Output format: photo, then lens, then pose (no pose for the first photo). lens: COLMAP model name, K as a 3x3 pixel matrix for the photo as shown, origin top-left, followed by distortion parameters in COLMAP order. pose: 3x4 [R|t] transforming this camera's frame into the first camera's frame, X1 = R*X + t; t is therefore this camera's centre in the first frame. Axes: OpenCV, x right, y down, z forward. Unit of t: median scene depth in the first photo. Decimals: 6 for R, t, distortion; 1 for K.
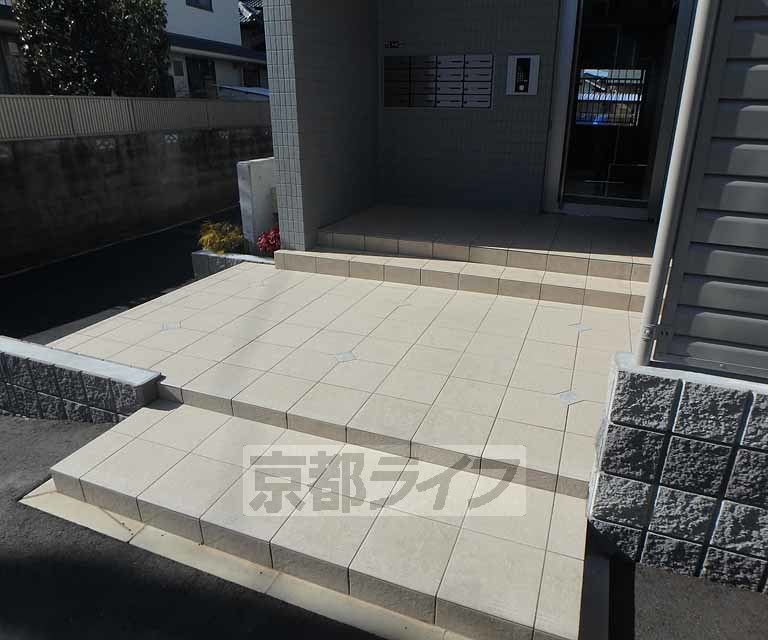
lens RADIAL K [[524.3, 0, 382.7], [0, 524.3, 309.0], [0, 0, 1]] dist [-0.029756, 0.001029]
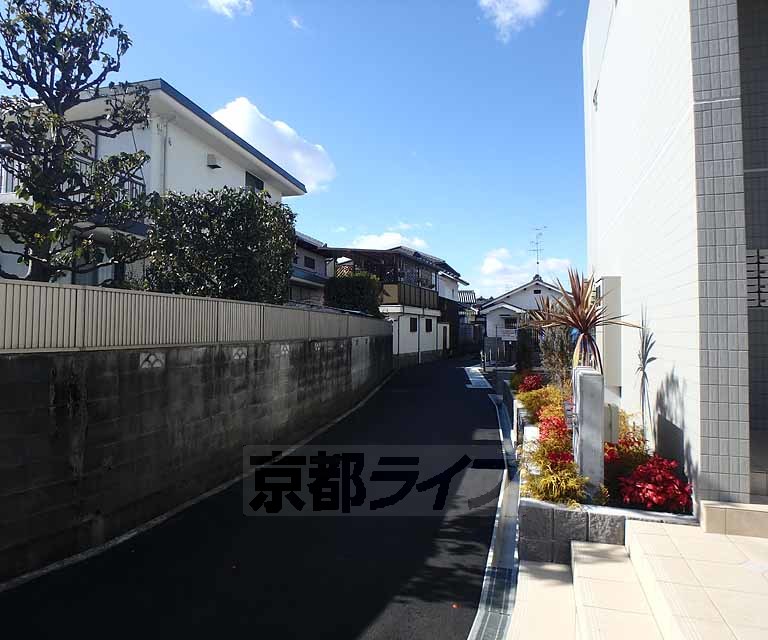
lens RADIAL K [[524.3, 0, 382.7], [0, 524.3, 309.0], [0, 0, 1]] dist [-0.029756, 0.001029]
pose [[0.998321, 0.003769, 0.057799, -0.431172], [0.019180, 0.920076, -0.391270, -0.060486], [-0.054654, 0.391721, 0.918459, 0.226150]]
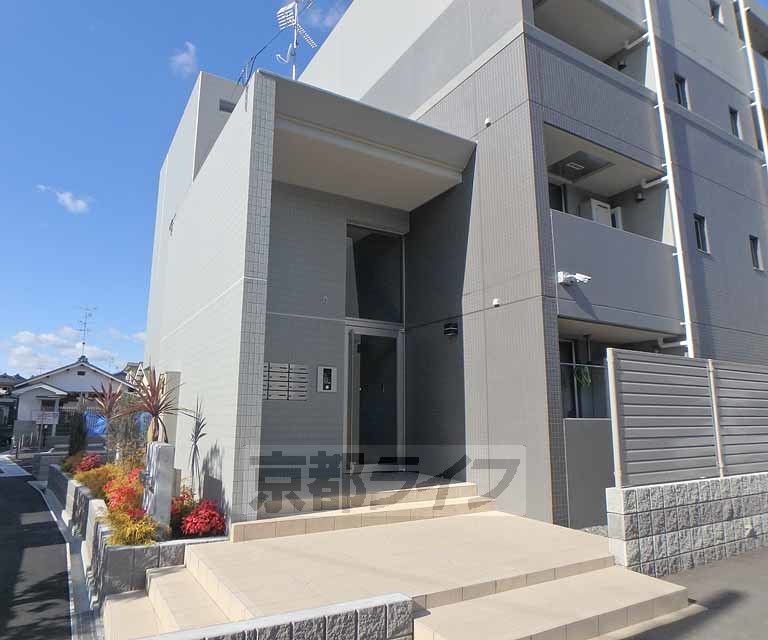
lens RADIAL K [[524.3, 0, 382.7], [0, 524.3, 309.0], [0, 0, 1]] dist [-0.029756, 0.001029]
pose [[0.622480, 0.150178, 0.768092, -0.592606], [0.279749, 0.873883, -0.397578, 0.005947], [-0.730930, 0.462357, 0.501963, 0.039440]]
